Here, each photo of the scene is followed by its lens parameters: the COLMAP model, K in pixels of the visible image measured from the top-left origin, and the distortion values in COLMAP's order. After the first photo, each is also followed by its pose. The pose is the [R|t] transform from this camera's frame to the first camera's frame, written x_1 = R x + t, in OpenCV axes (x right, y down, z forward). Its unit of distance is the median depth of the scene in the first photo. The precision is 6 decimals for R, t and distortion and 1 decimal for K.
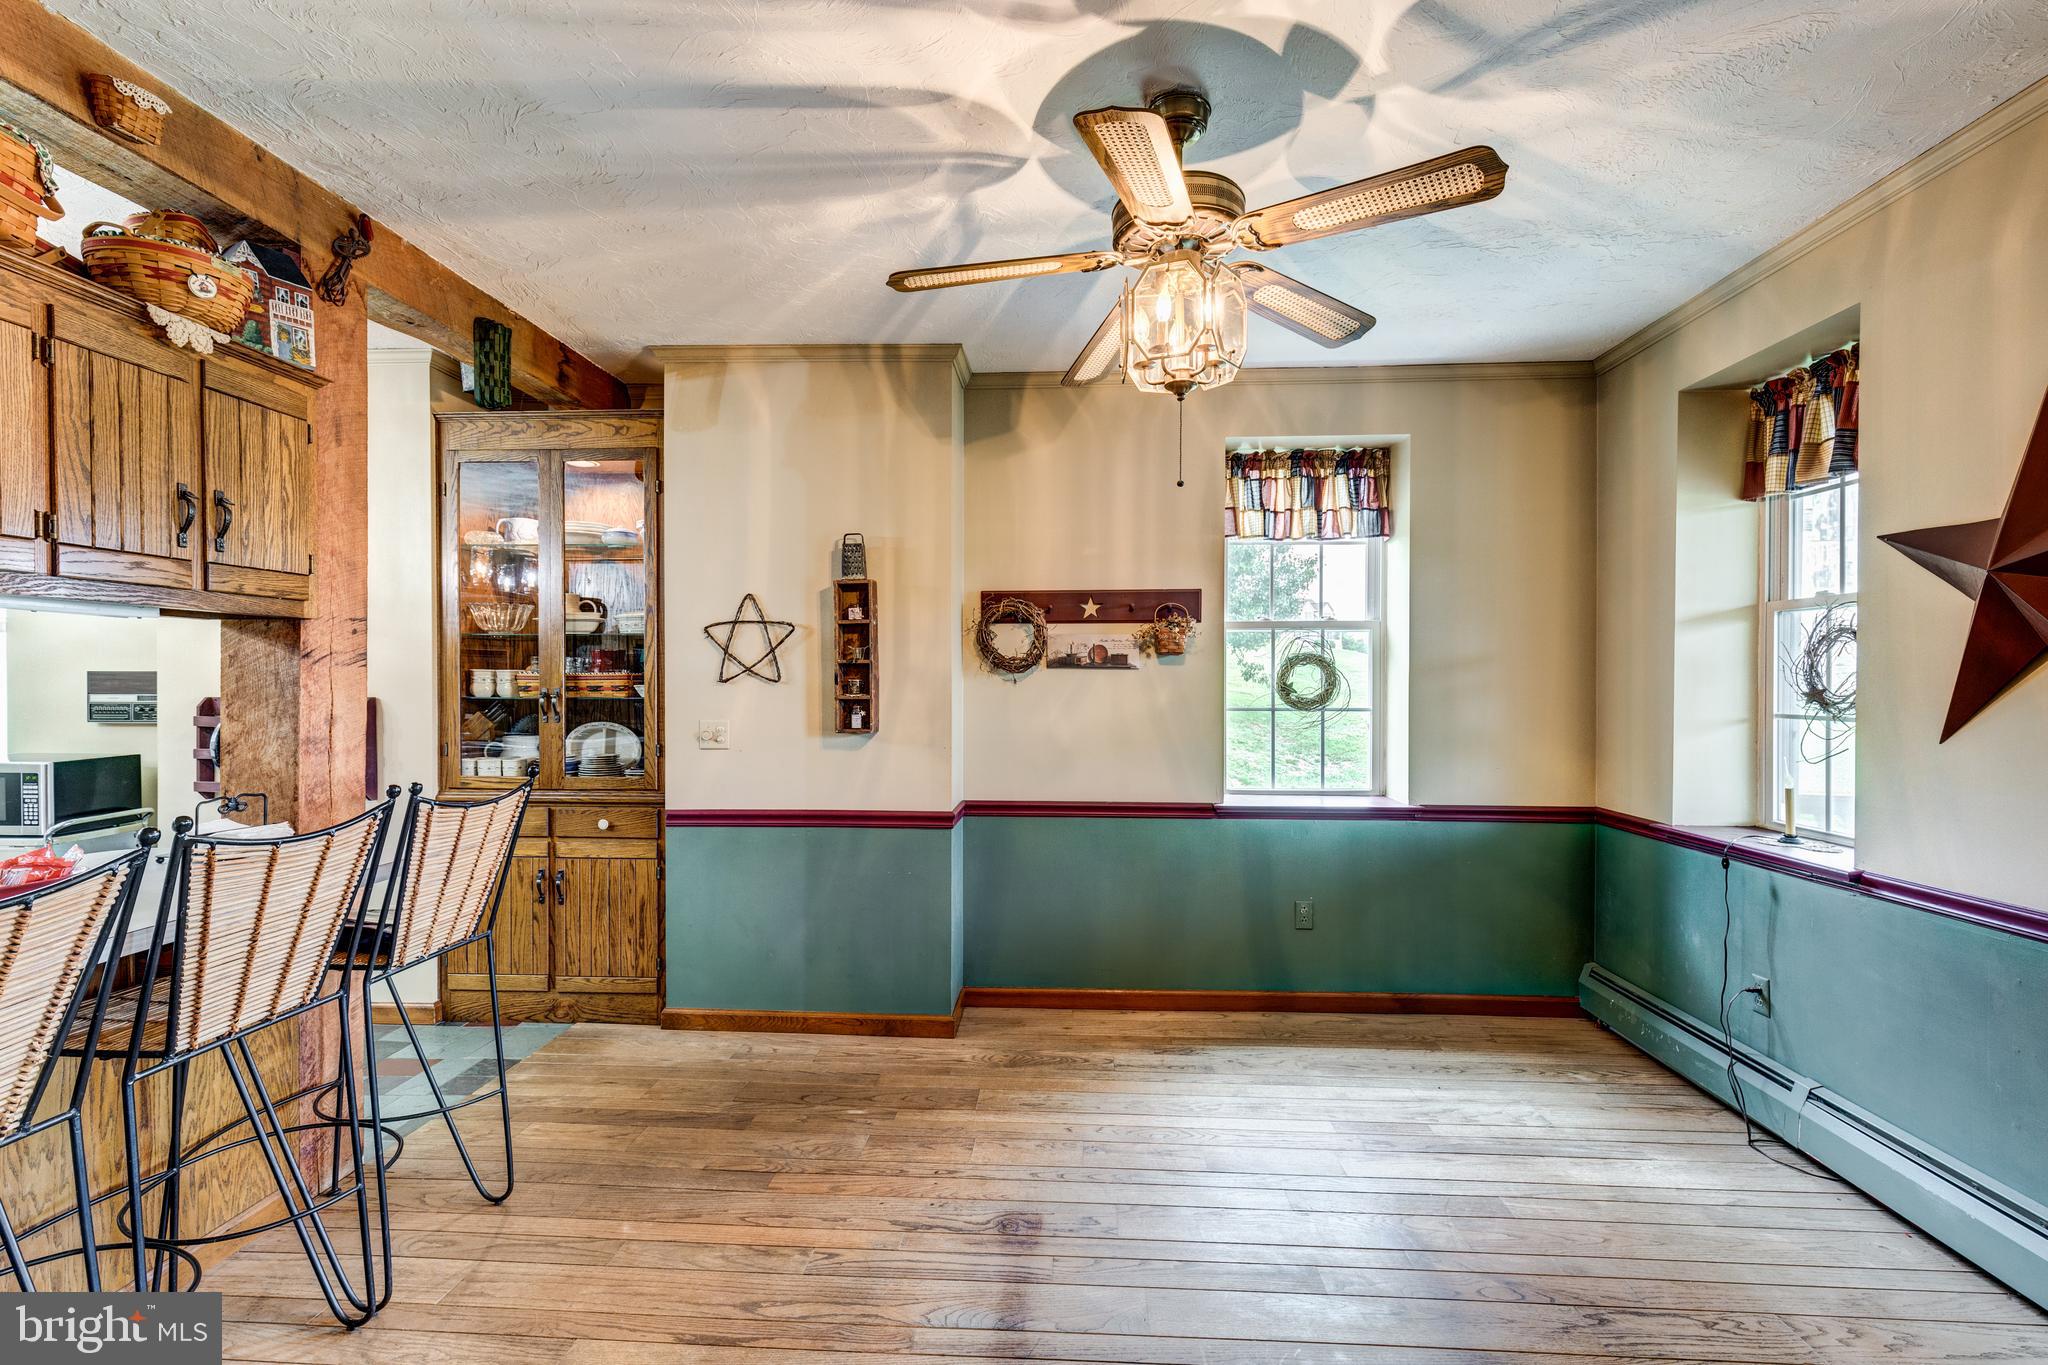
lens RADIAL K [[926.0, 0, 980.5], [0, 926.0, 683.2], [0, 0, 1]] dist [0.008326, -0.001670]
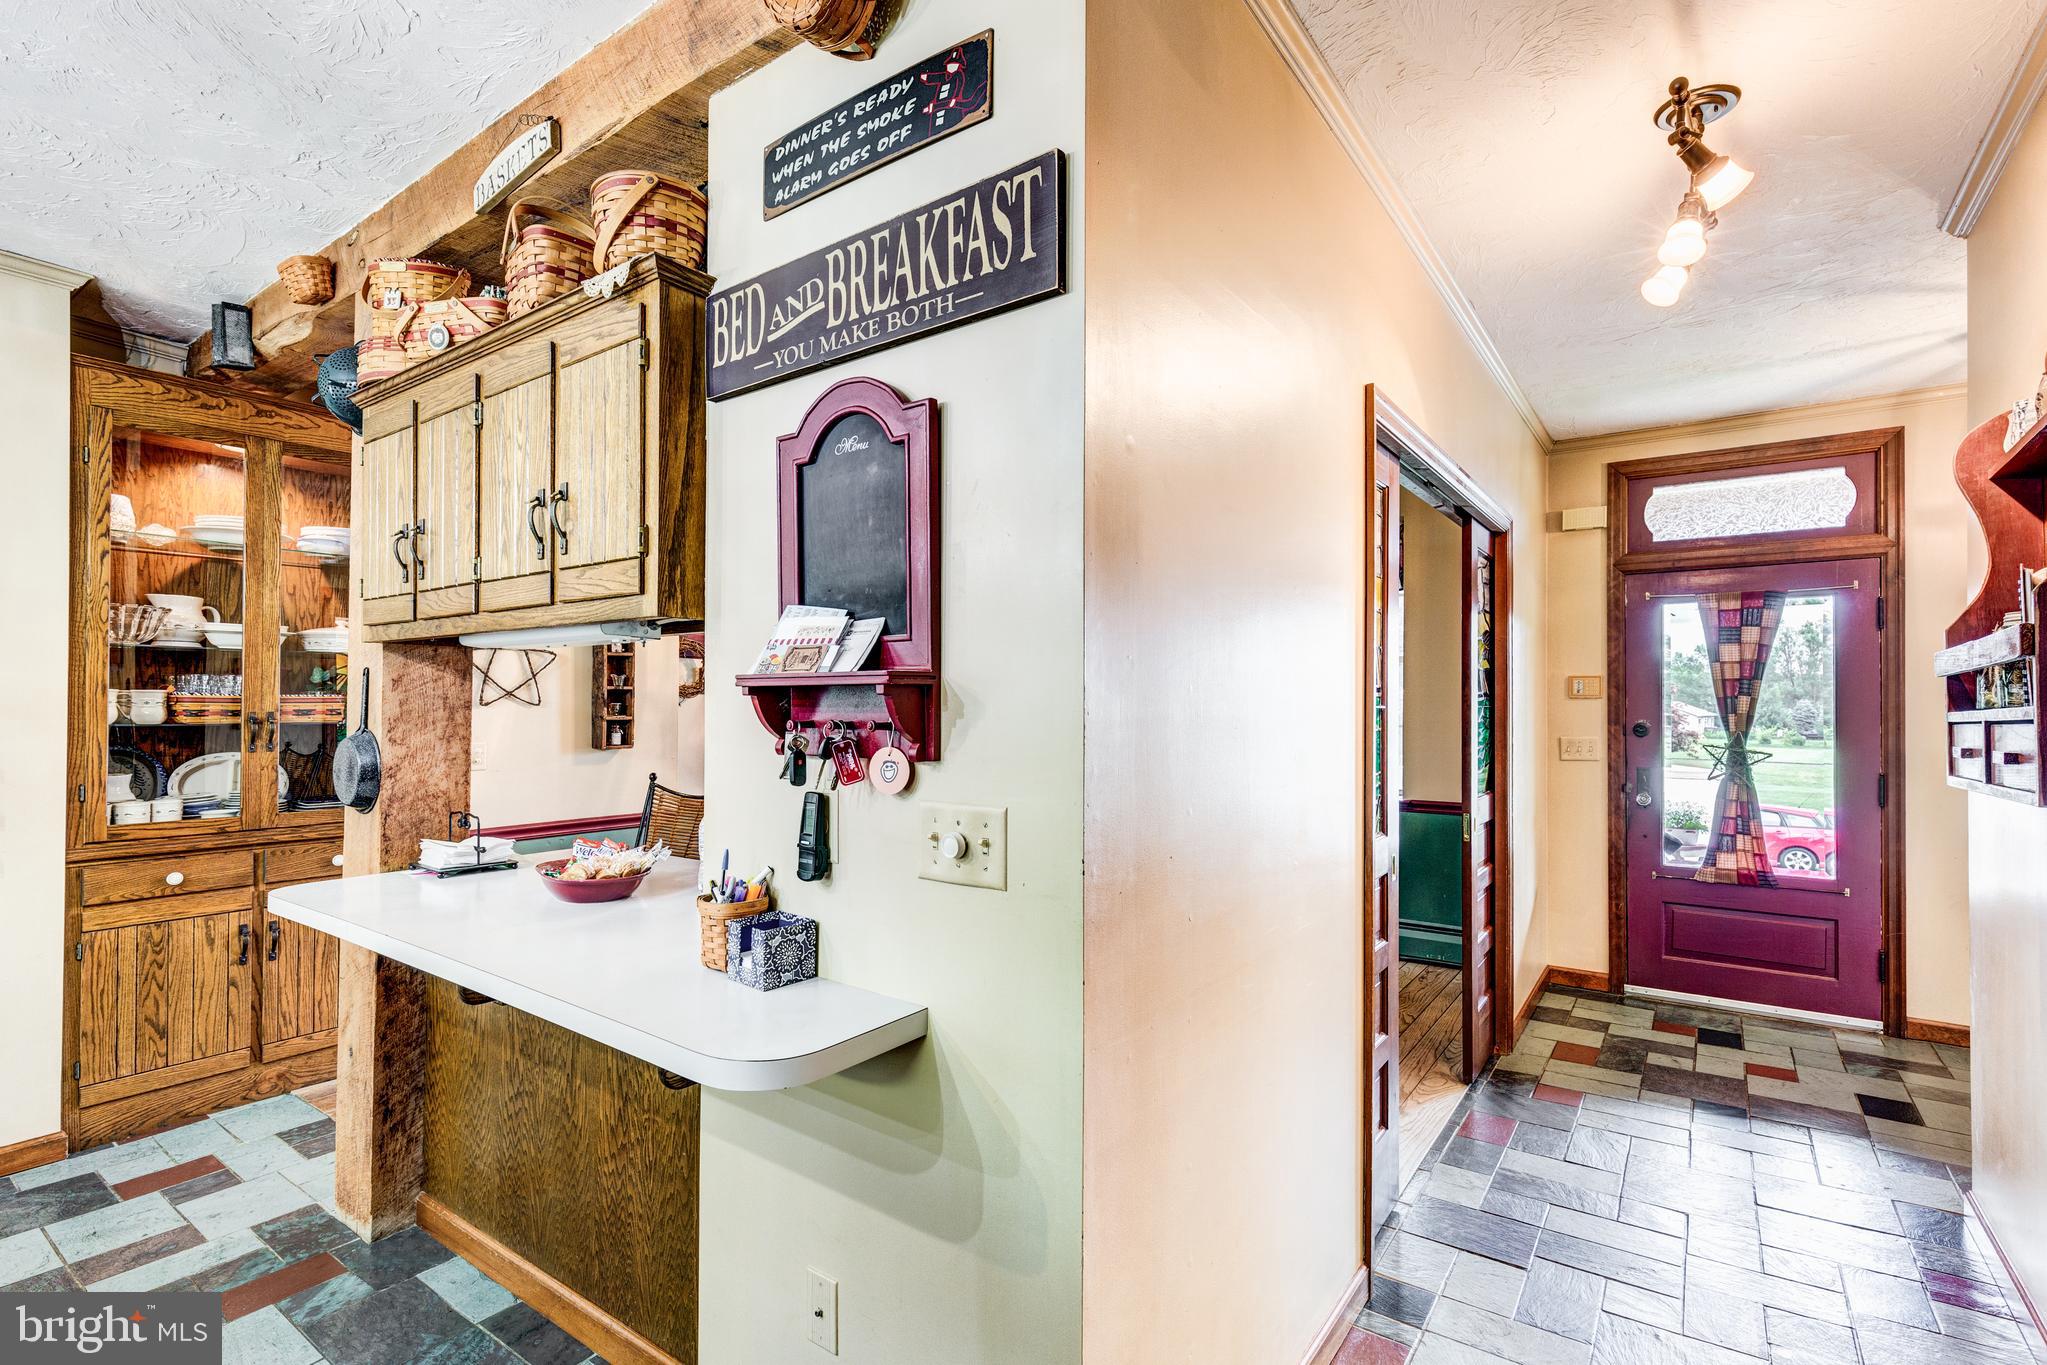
lens RADIAL K [[925.6, 0, 1024.6], [0, 925.6, 688.9], [0, 0, 1]] dist [0.008326, -0.001670]
pose [[0.520552, 0.015897, 0.853682, -0.849606], [-0.000564, 0.999833, -0.018274, -0.001039], [-0.853830, 0.009031, 0.520474, -0.061776]]
